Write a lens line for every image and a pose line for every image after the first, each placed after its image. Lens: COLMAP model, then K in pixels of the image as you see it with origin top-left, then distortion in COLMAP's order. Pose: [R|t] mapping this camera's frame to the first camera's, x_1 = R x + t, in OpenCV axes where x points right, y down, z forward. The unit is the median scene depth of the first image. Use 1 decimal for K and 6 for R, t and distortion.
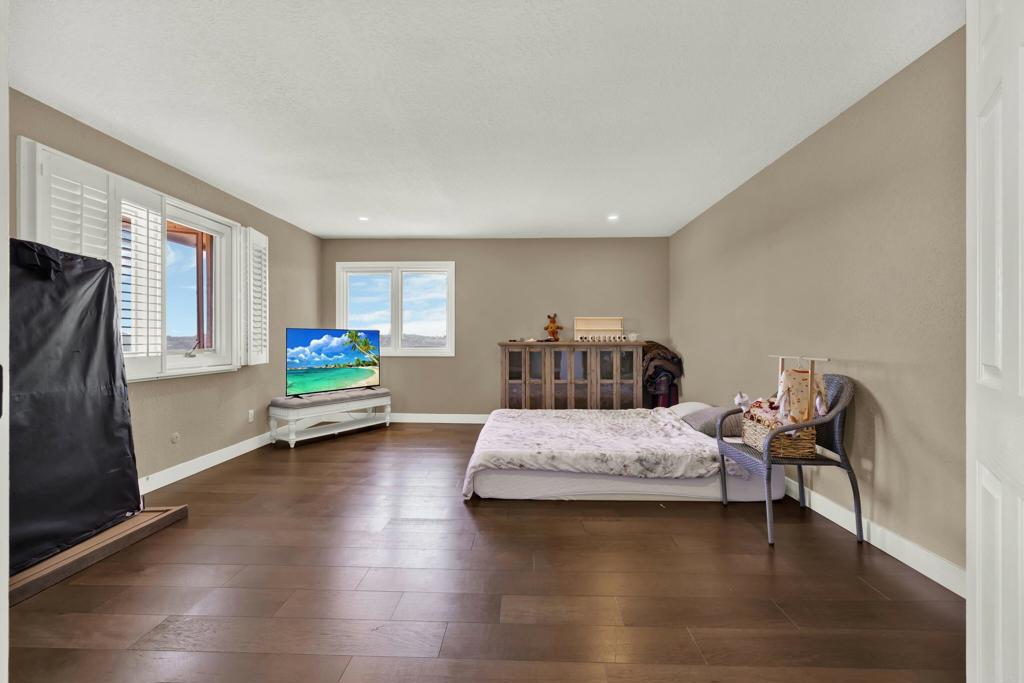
lens RADIAL K [[433.3, 0, 504.4], [0, 433.3, 342.4], [0, 0, 1]] dist [-0.000357, -0.000049]
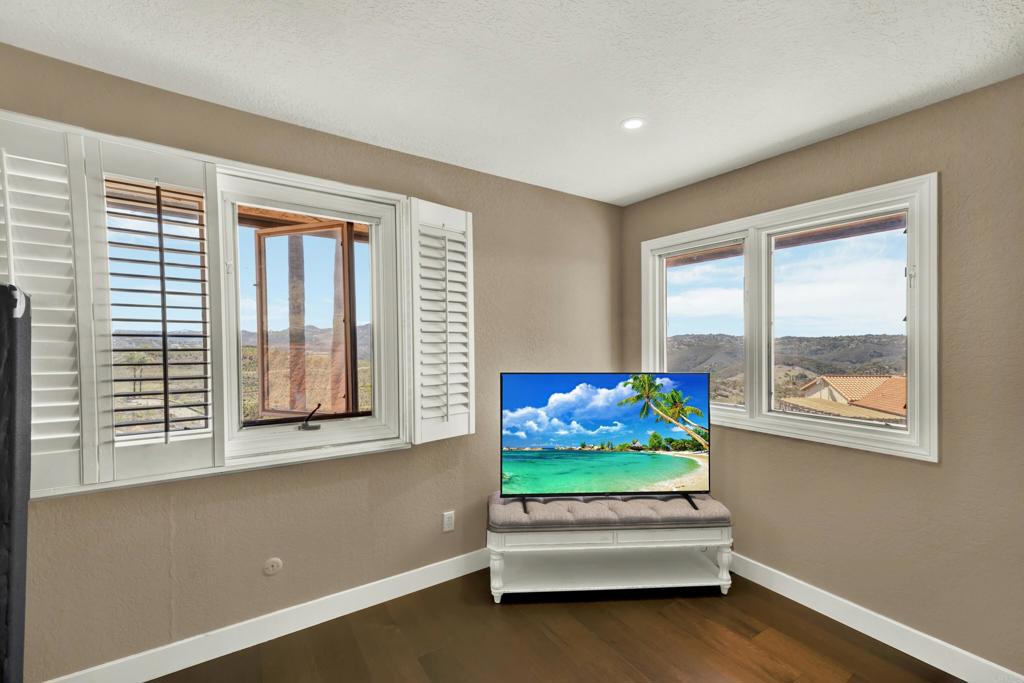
lens RADIAL K [[433.3, 0, 504.4], [0, 433.3, 342.4], [0, 0, 1]] dist [-0.000357, -0.000049]
pose [[0.599835, -0.016435, -0.799955, -0.062547], [-0.002438, 0.999747, -0.022368, -0.055344], [0.800120, 0.015368, 0.599644, 0.635752]]
